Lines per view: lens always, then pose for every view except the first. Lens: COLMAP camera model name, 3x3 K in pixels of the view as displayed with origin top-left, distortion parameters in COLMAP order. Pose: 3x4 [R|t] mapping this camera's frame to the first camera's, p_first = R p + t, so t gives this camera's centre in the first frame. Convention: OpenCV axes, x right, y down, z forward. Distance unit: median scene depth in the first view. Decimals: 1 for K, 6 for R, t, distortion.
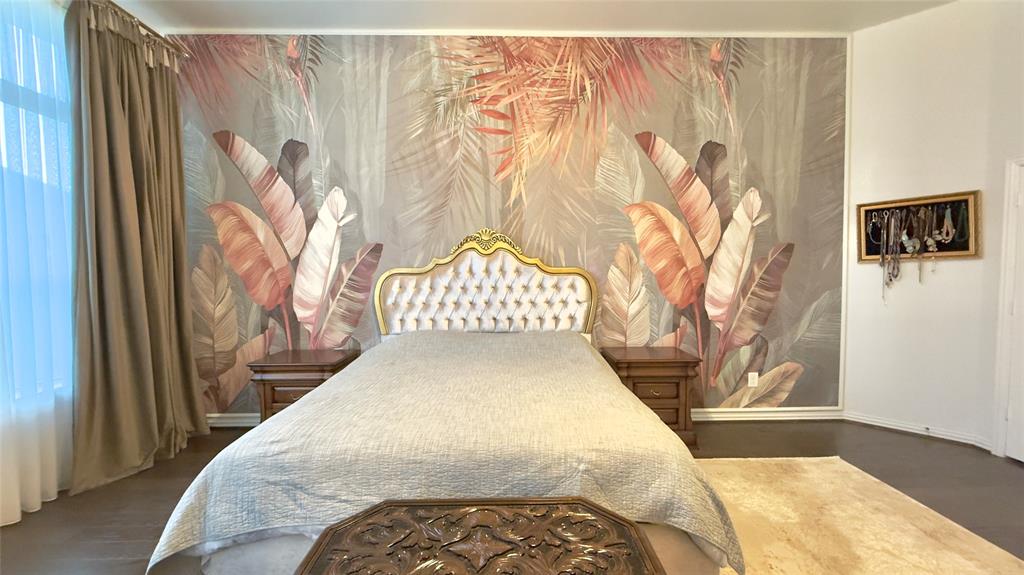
lens RADIAL K [[406.3, 0, 512.5], [0, 406.3, 287.6], [0, 0, 1]] dist [-0.000735, 0.000307]
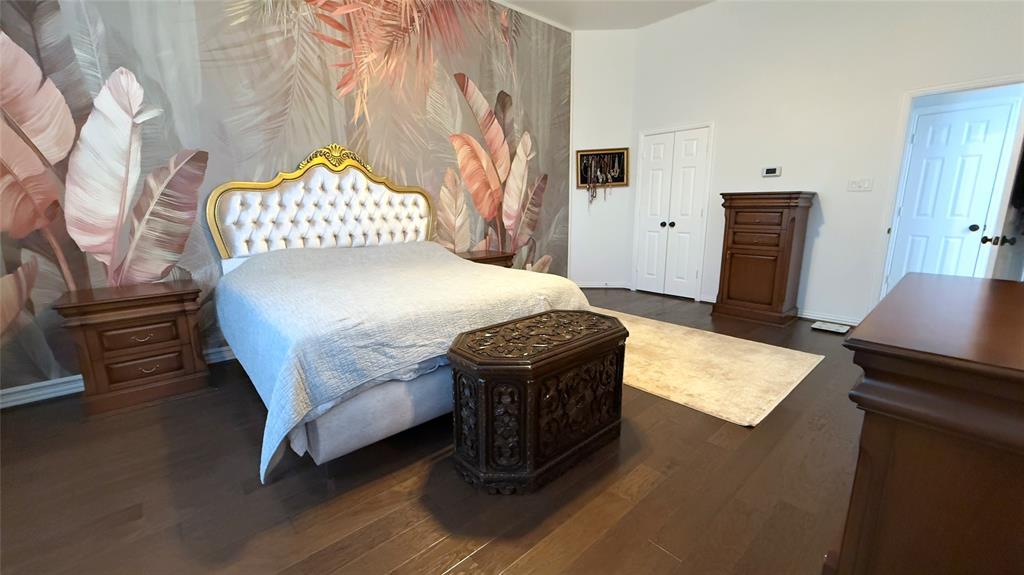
lens RADIAL K [[406.3, 0, 511.0], [0, 406.3, 286.2], [0, 0, 1]] dist [-0.000735, 0.000307]
pose [[0.759214, -0.129203, 0.637888, -0.415325], [0.031961, 0.986316, 0.161738, 0.051118], [-0.650056, -0.102406, 0.752954, -0.071751]]
